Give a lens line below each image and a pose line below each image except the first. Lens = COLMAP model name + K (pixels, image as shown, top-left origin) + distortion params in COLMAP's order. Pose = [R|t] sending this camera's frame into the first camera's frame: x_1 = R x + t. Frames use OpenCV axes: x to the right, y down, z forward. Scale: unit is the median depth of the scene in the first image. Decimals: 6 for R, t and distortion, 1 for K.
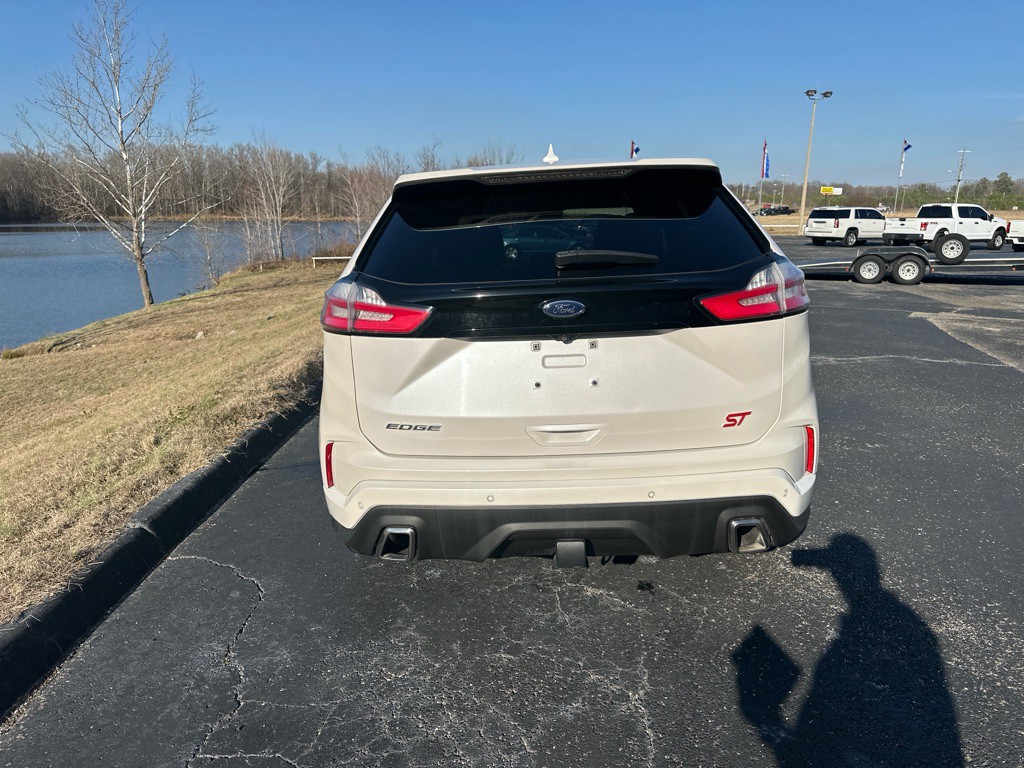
lens RADIAL K [[754.9, 0, 523.5], [0, 754.9, 372.9], [0, 0, 1]] dist [0.071853, -0.058914]
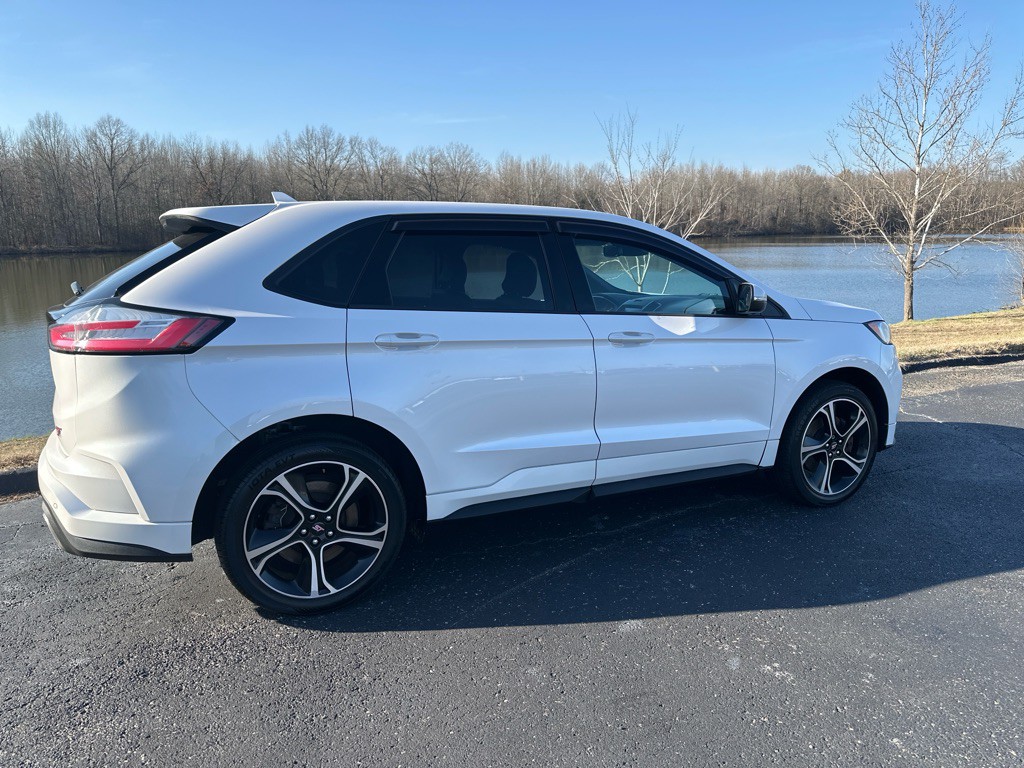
lens RADIAL K [[762.8, 0, 527.7], [0, 762.8, 388.4], [0, 0, 1]] dist [0.075725, -0.091860]
pose [[0.465101, 0.188795, -0.864892, 1.264910], [-0.183154, 0.976377, 0.114639, -0.213067], [0.866104, 0.105090, 0.488692, 0.789788]]
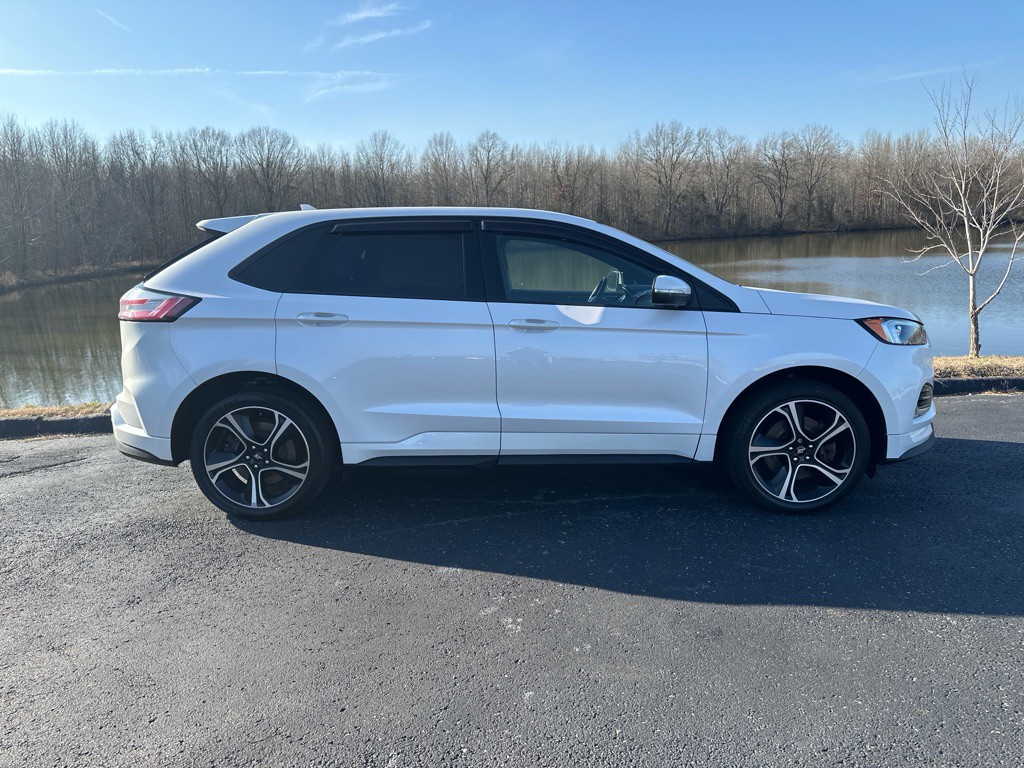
lens RADIAL K [[762.8, 0, 513.1], [0, 762.8, 389.5], [0, 0, 1]] dist [0.075725, -0.091860]
pose [[-0.001449, 0.215492, -0.976505, 1.577525], [-0.173771, 0.961595, 0.212459, -0.340291], [0.984785, 0.169996, 0.036053, 1.404698]]
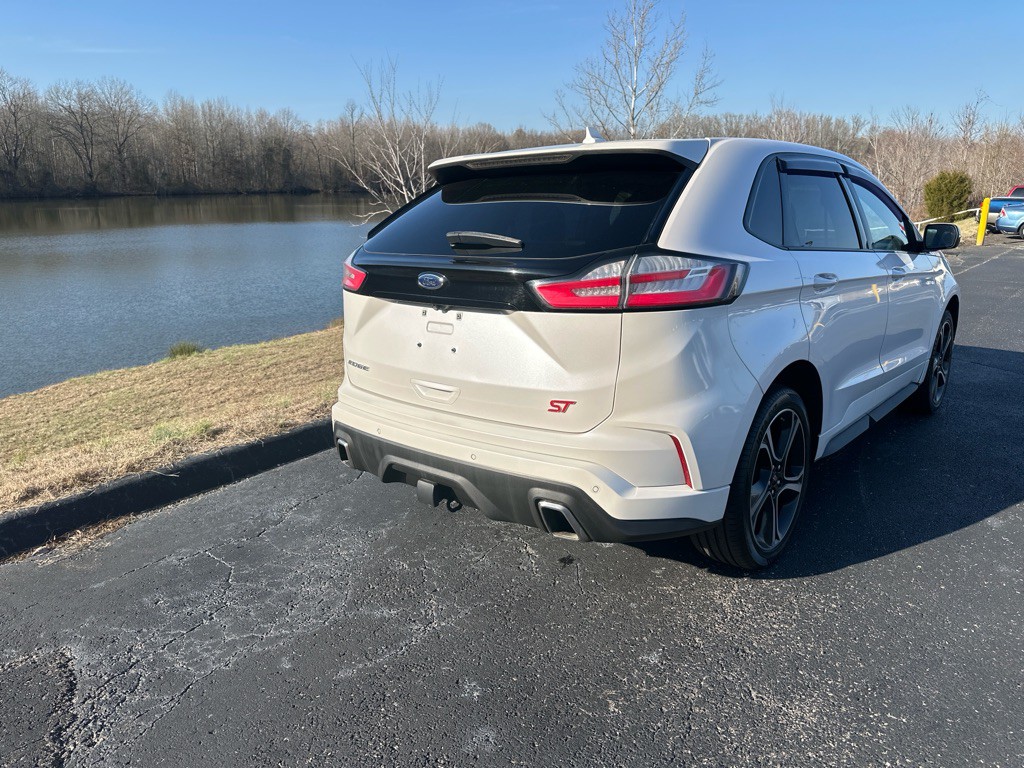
lens RADIAL K [[762.8, 0, 525.3], [0, 762.8, 383.4], [0, 0, 1]] dist [0.075725, -0.091860]
pose [[0.785715, 0.169478, -0.594920, 0.646250], [-0.139391, 0.985509, 0.096653, -0.046878], [0.602680, 0.006985, 0.797953, 0.115638]]
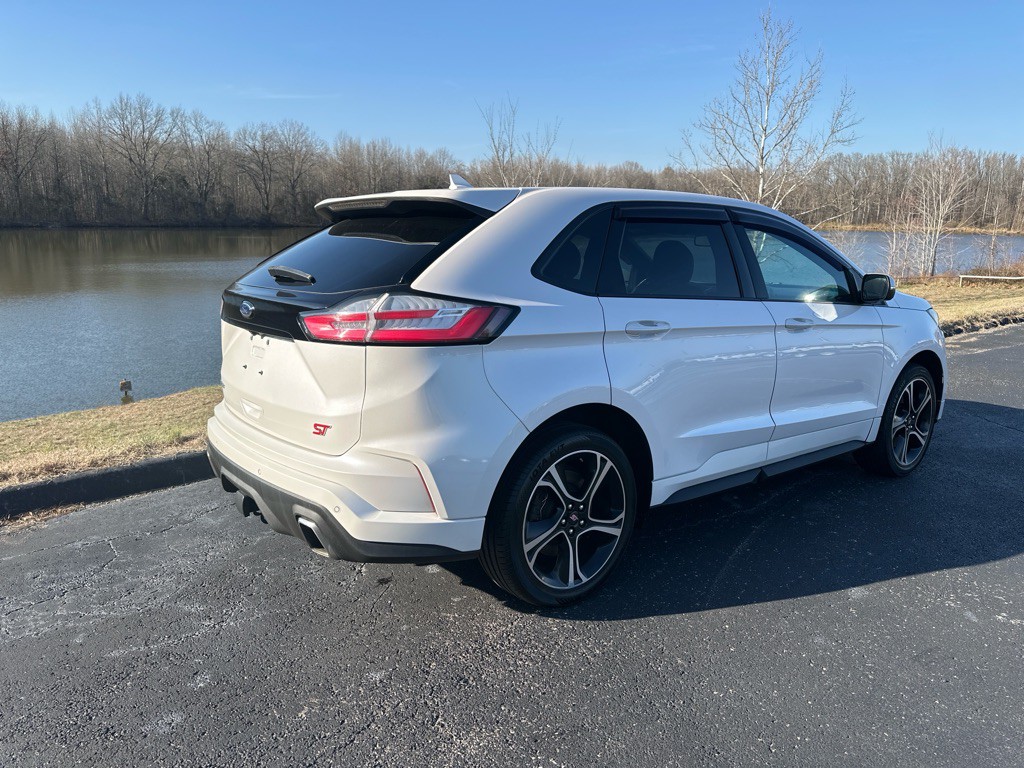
lens RADIAL K [[762.8, 0, 522.3], [0, 762.8, 383.7], [0, 0, 1]] dist [0.075725, -0.091860]
pose [[0.645038, 0.185626, -0.741261, 0.977561], [-0.184730, 0.979154, 0.084449, -0.116122], [0.741485, 0.082460, 0.665883, 0.357221]]
